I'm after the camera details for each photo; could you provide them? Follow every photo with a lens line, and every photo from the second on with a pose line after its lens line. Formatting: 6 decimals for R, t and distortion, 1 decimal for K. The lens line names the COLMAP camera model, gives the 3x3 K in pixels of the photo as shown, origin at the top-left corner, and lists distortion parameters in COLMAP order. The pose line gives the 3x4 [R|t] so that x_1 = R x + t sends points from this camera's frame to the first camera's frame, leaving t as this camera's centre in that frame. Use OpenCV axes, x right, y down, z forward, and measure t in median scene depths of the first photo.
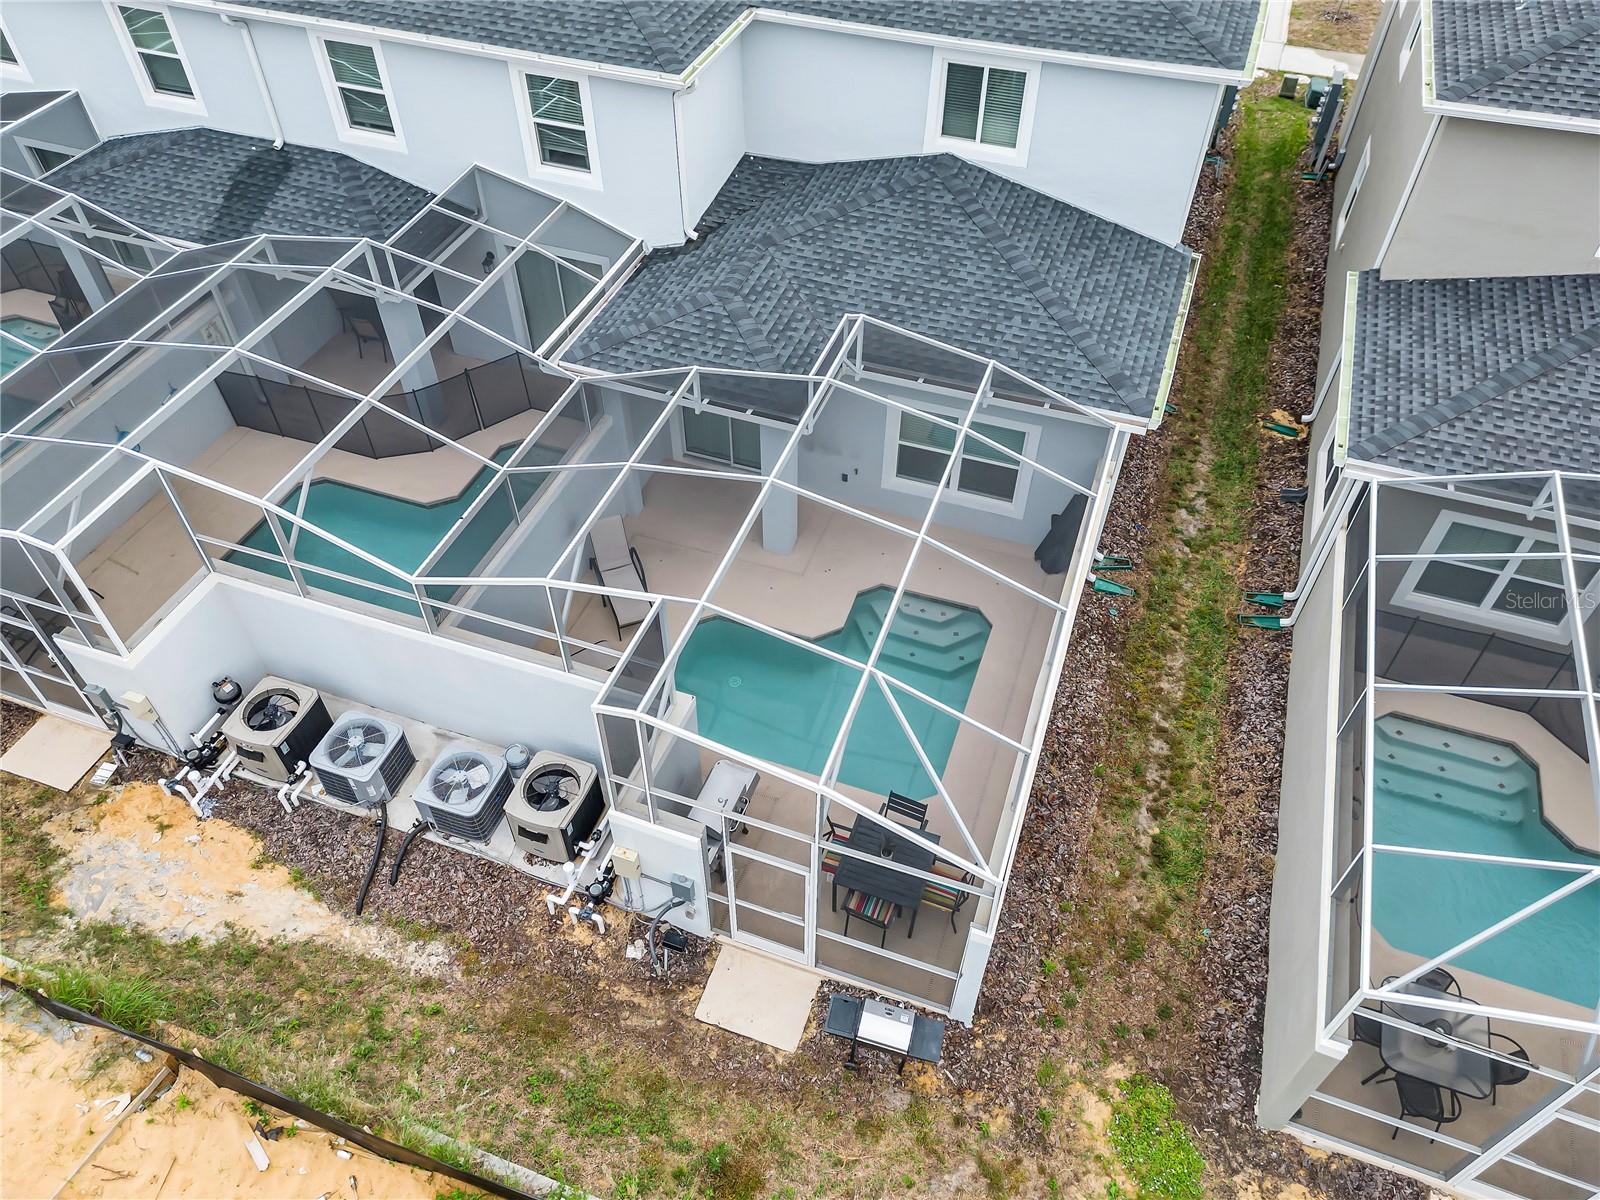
lens RADIAL K [[1125.1, 0, 794.0], [0, 1125.1, 597.7], [0, 0, 1]] dist [0.091524, -0.106263]
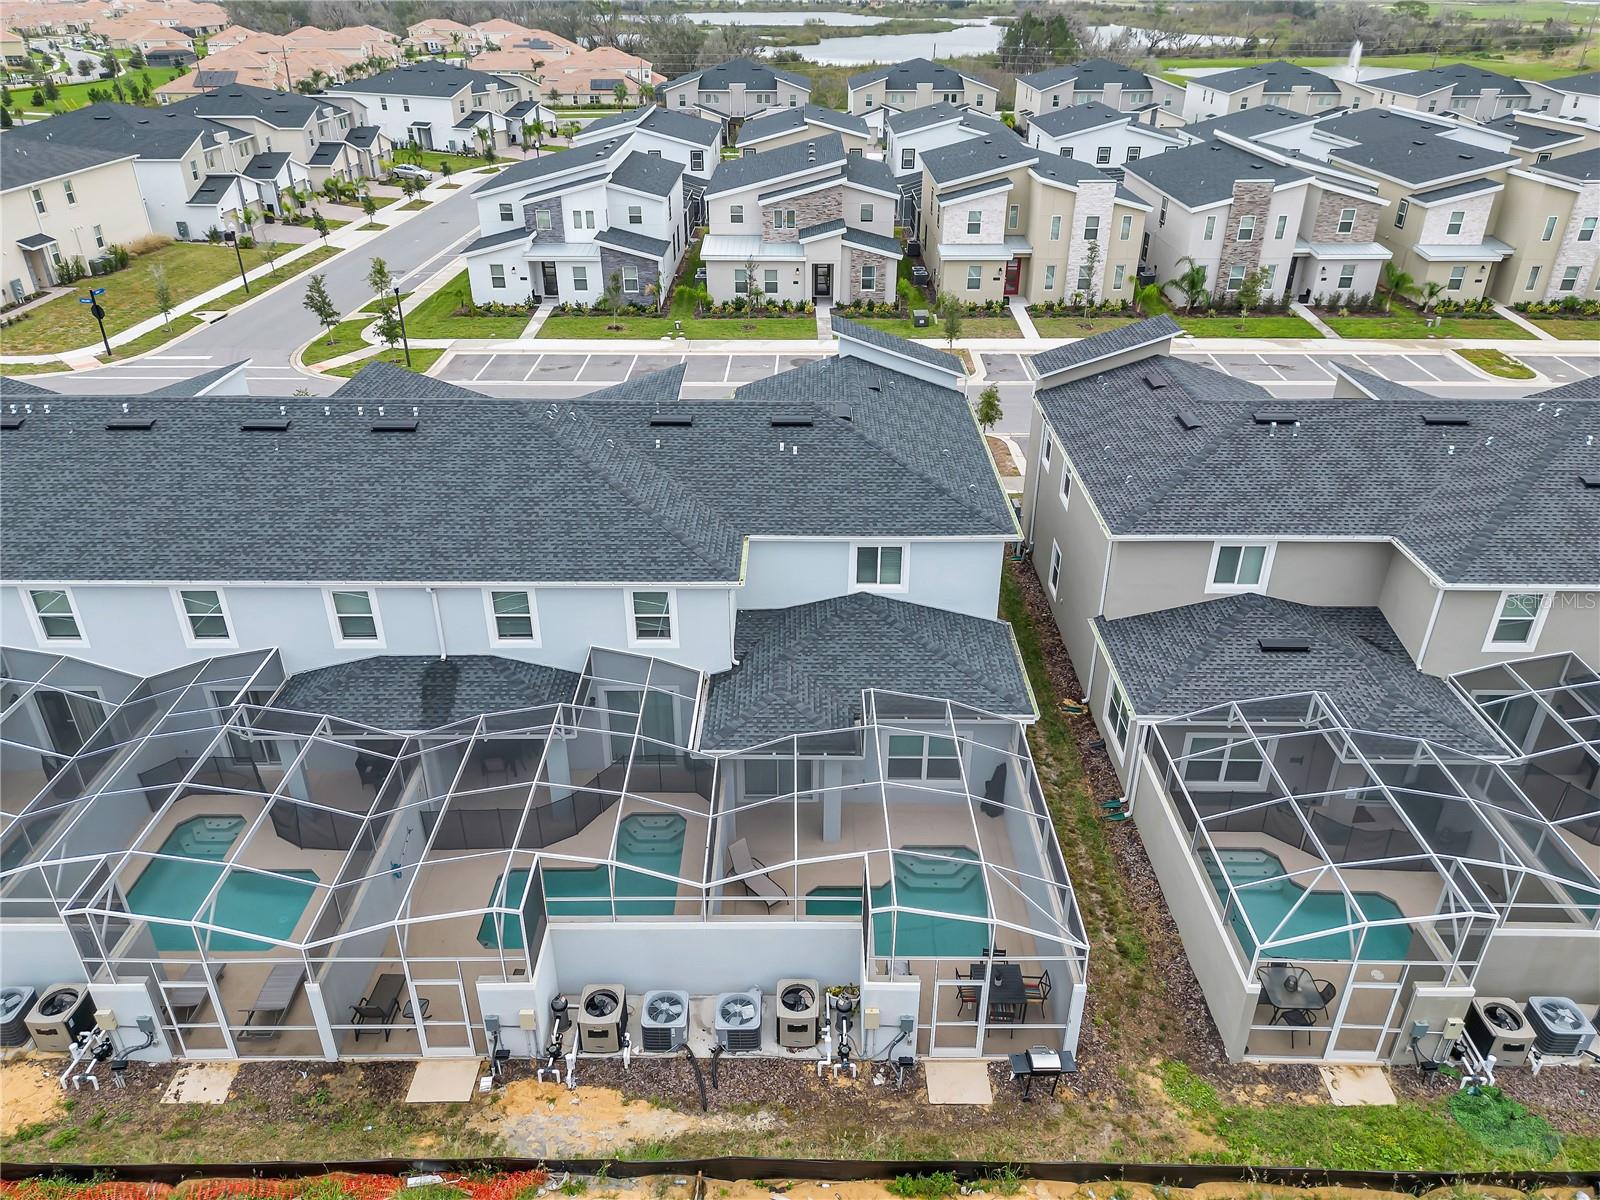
lens RADIAL K [[1125.1, 0, 794.0], [0, 1125.1, 597.7], [0, 0, 1]] dist [0.091524, -0.106263]
pose [[0.942893, -0.163145, 0.290407, -0.590576], [0.244713, 0.930764, -0.271650, 0.072007], [-0.225982, 0.327204, 0.917535, -0.692543]]
